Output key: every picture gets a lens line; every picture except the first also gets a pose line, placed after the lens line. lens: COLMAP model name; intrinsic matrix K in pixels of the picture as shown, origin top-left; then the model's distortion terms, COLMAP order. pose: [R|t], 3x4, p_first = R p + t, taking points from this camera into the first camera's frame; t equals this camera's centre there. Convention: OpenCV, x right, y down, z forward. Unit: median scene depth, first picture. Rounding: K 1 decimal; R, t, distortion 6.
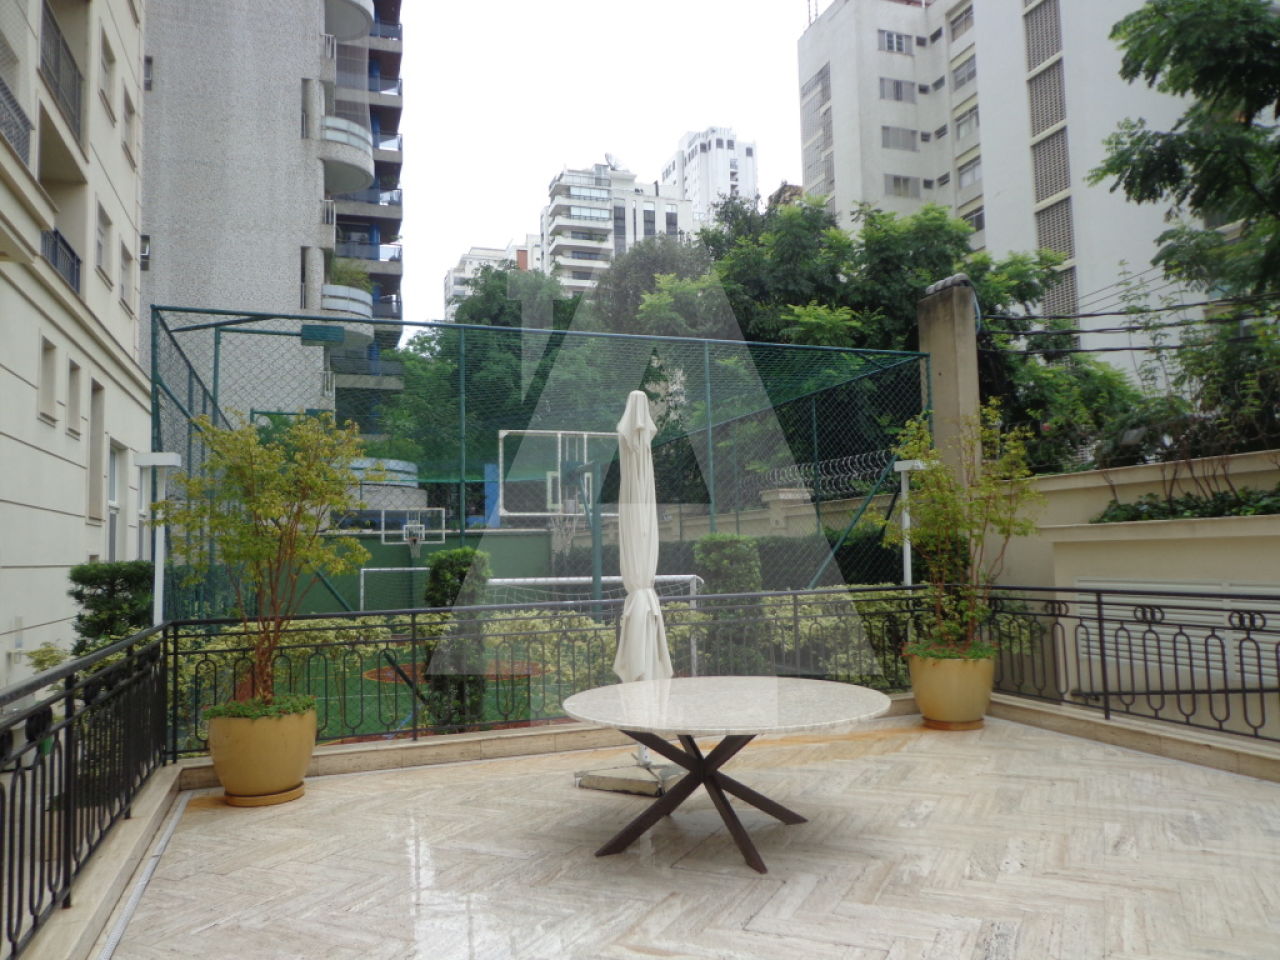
lens RADIAL K [[948.3, 0, 630.2], [0, 948.3, 477.6], [0, 0, 1]] dist [0.000621, 0.024930]
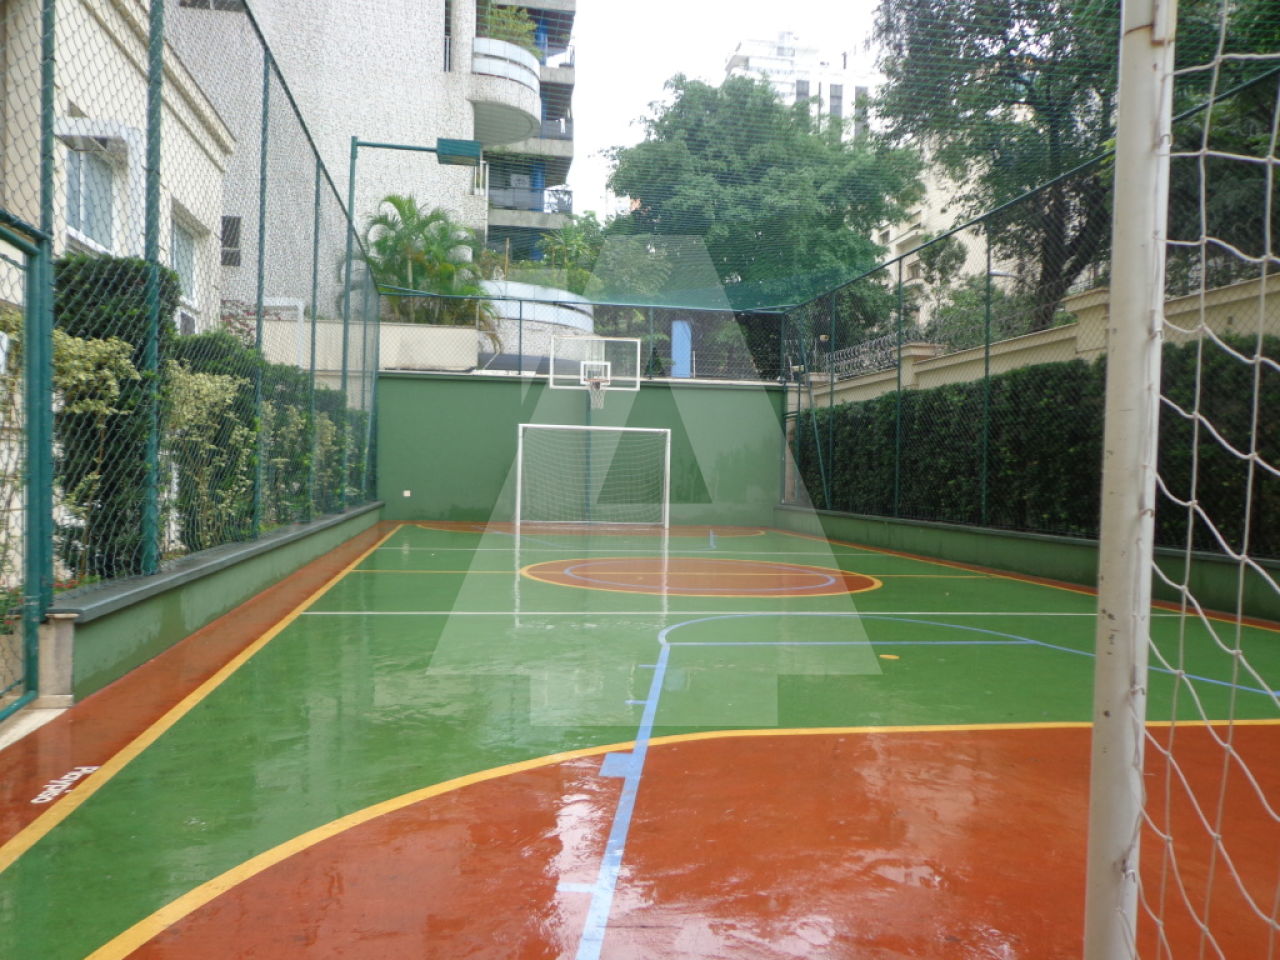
lens RADIAL K [[948.3, 0, 644.2], [0, 948.3, 485.9], [0, 0, 1]] dist [0.000621, 0.024930]
pose [[0.988947, 0.043066, -0.141879, -0.078585], [-0.029050, 0.994621, 0.099420, 0.058171], [0.145397, -0.094199, 0.984879, 0.274808]]
